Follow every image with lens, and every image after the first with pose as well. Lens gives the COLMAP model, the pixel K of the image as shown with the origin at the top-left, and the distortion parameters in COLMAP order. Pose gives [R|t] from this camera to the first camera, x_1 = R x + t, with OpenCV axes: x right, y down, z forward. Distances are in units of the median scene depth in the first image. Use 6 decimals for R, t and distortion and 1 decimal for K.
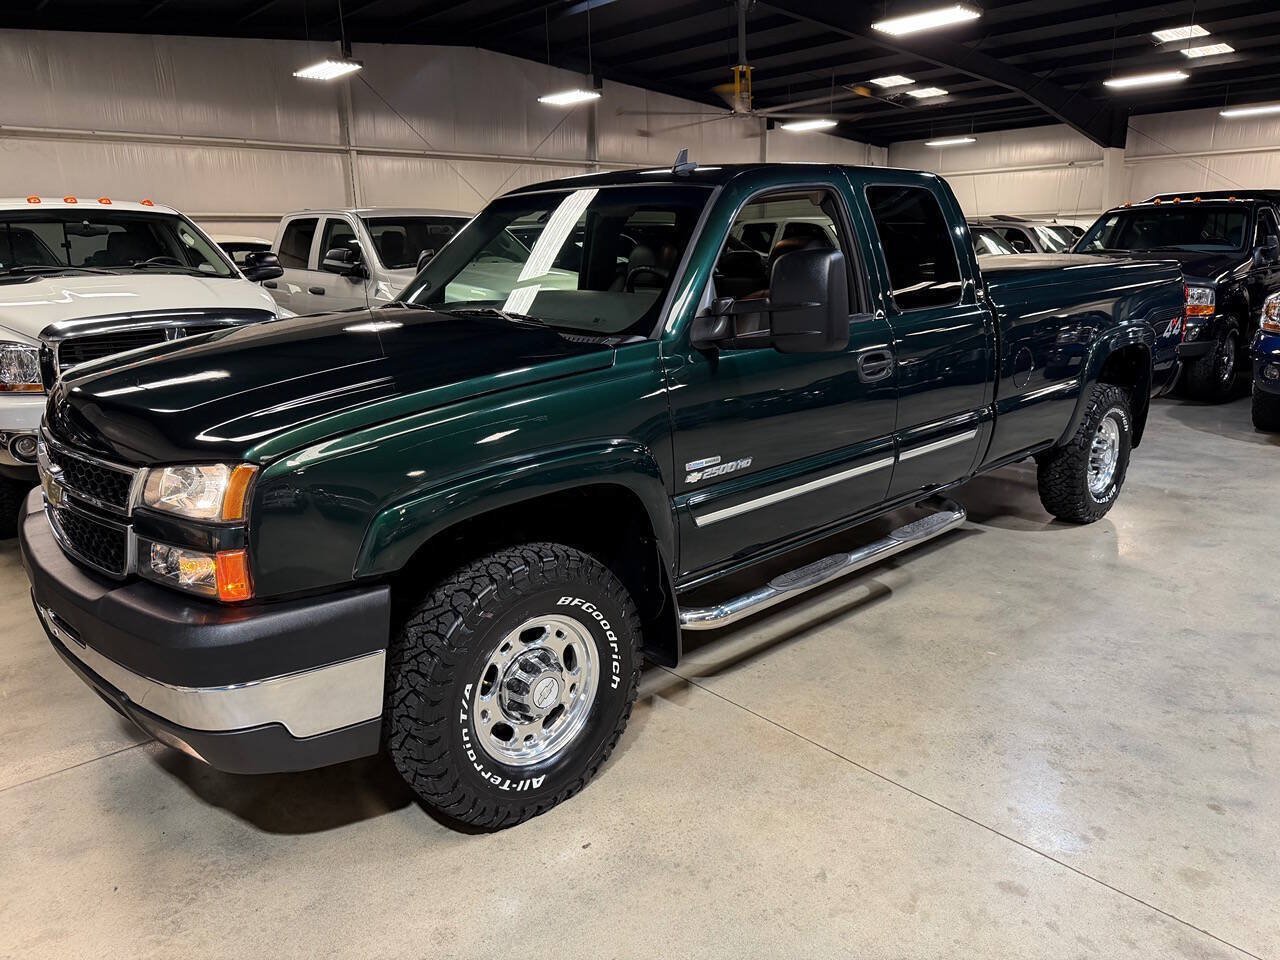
lens RADIAL K [[915.0, 0, 647.5], [0, 915.0, 477.9], [0, 0, 1]] dist [0.055695, -0.077141]
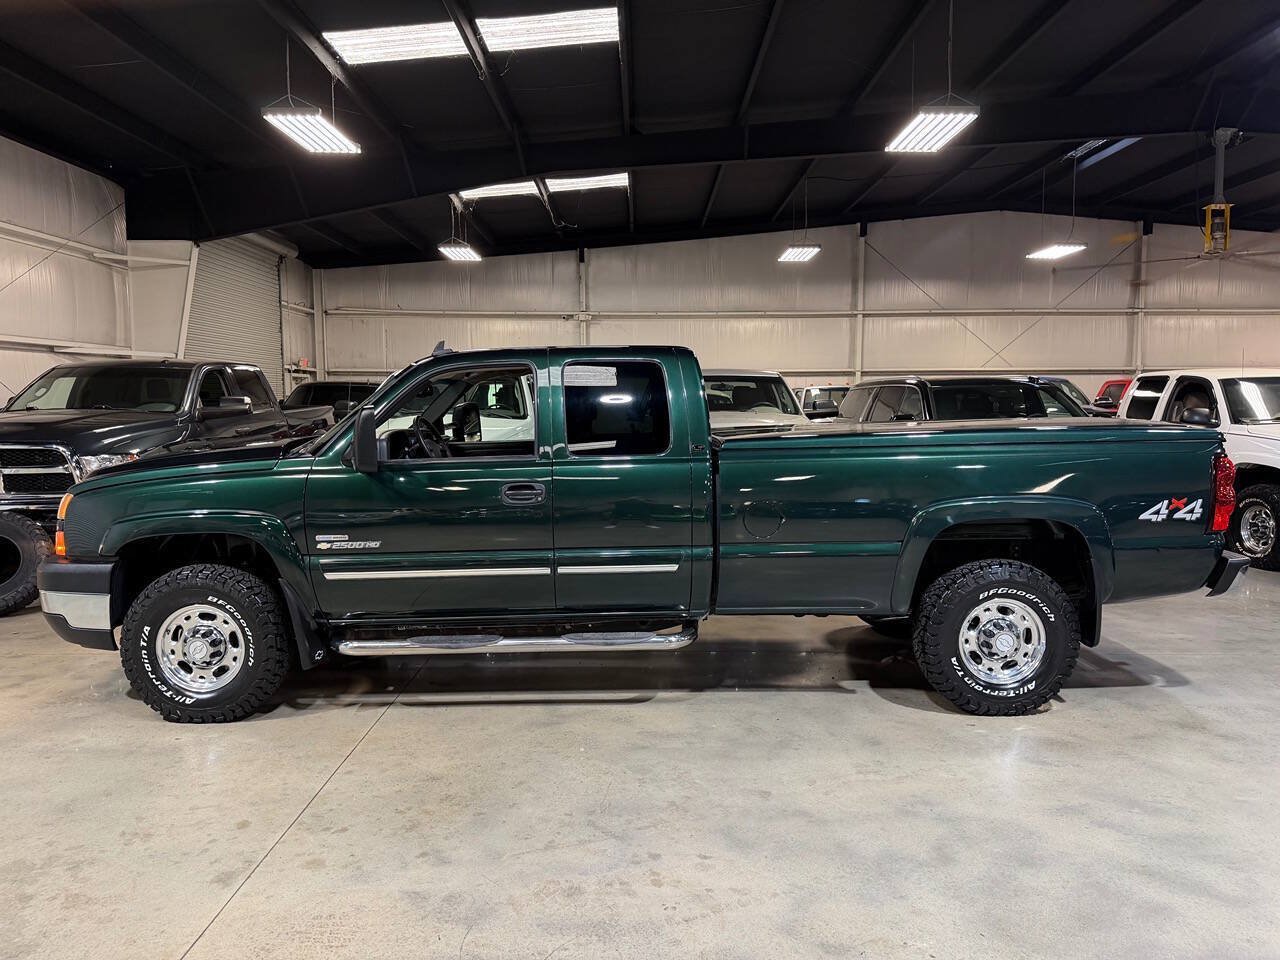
lens RADIAL K [[915.0, 0, 647.3], [0, 915.0, 484.5], [0, 0, 1]] dist [0.055695, -0.077141]
pose [[0.739737, 0.078468, -0.668305, 1.118457], [-0.176195, 0.981113, -0.079833, -0.056104], [0.649418, 0.176807, 0.739591, 0.134570]]
